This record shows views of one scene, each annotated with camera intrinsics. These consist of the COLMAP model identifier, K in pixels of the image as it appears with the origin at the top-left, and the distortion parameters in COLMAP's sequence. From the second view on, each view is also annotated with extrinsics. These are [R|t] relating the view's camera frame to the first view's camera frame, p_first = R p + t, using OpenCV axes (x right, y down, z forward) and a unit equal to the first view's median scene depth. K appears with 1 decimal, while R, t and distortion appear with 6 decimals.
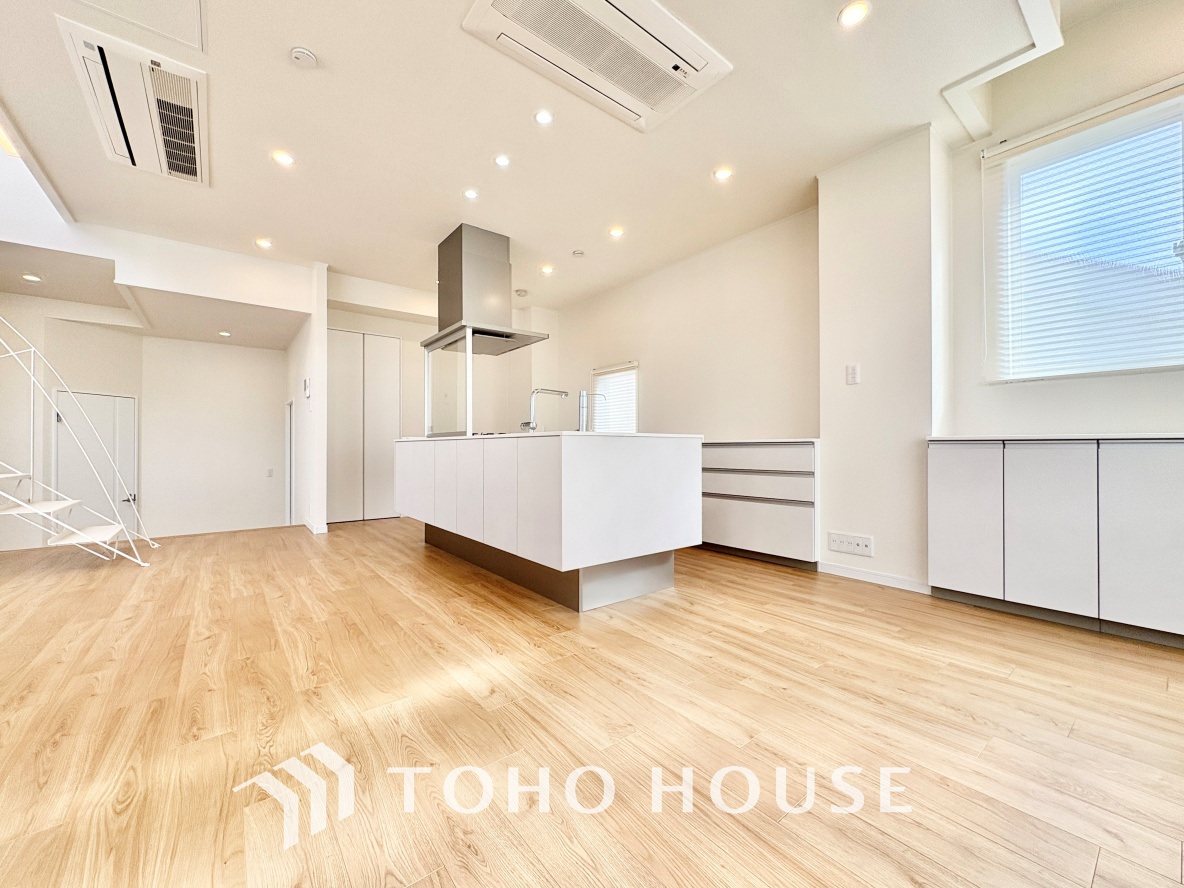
lens RADIAL K [[469.9, 0, 592.0], [0, 469.9, 444.0], [0, 0, 1]] dist [0.001043, -0.000099]
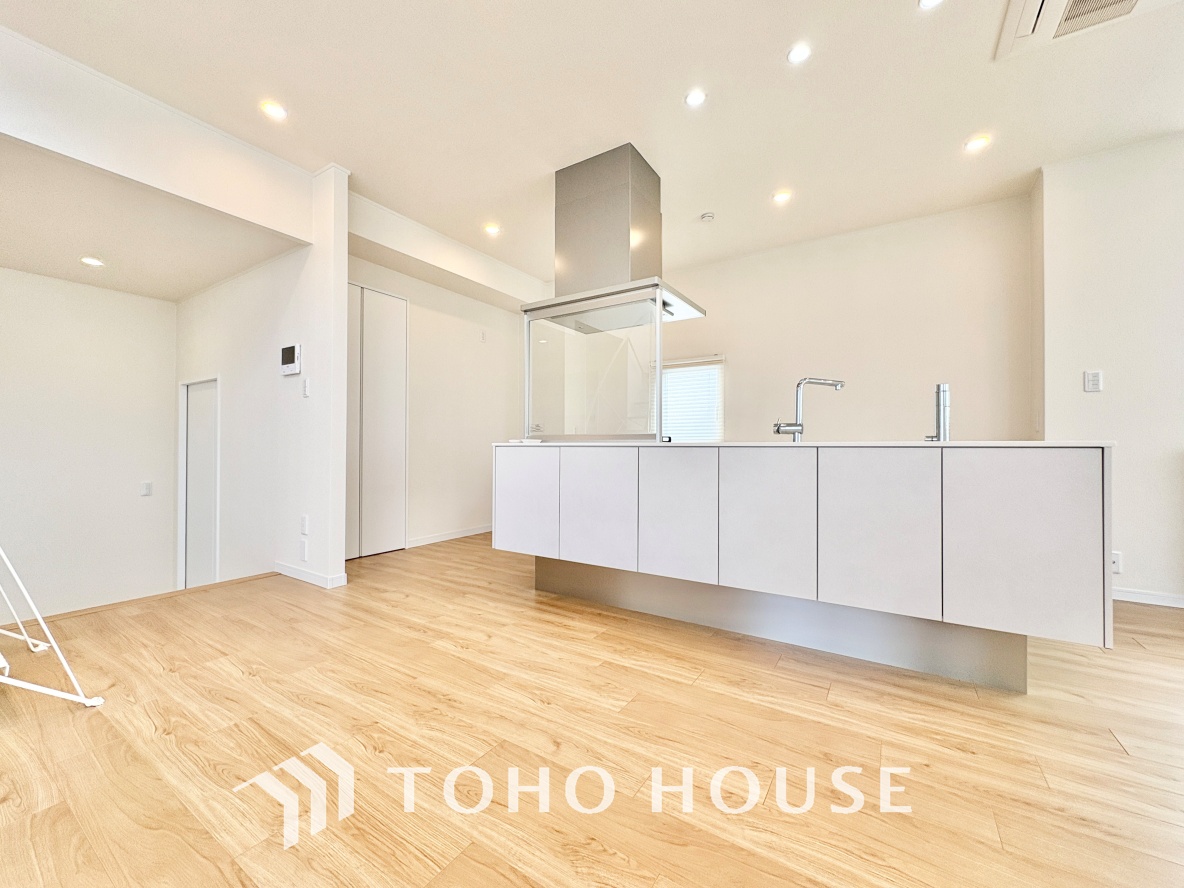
lens RADIAL K [[469.9, 0, 592.0], [0, 469.9, 444.0], [0, 0, 1]] dist [0.001043, -0.000099]
pose [[0.946055, 0.008395, 0.323899, -0.824523], [-0.008352, 0.999964, -0.001522, -0.013532], [-0.323900, -0.001266, 0.946091, 0.501007]]
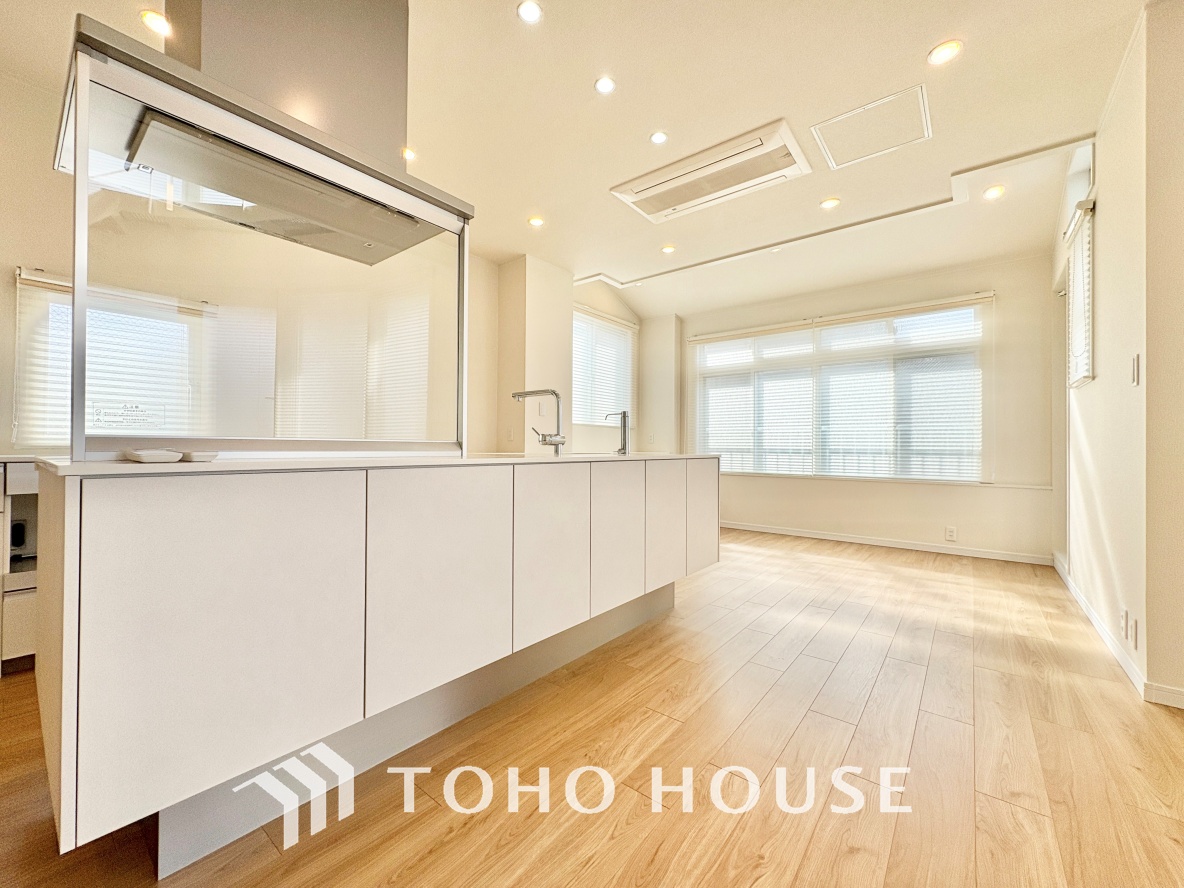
lens RADIAL K [[469.9, 0, 592.0], [0, 469.9, 444.0], [0, 0, 1]] dist [0.001043, -0.000099]
pose [[-0.220955, 0.009939, 0.975233, -1.054916], [-0.013432, 0.999822, -0.013233, -0.029285], [-0.975191, -0.016023, -0.220782, 1.366688]]
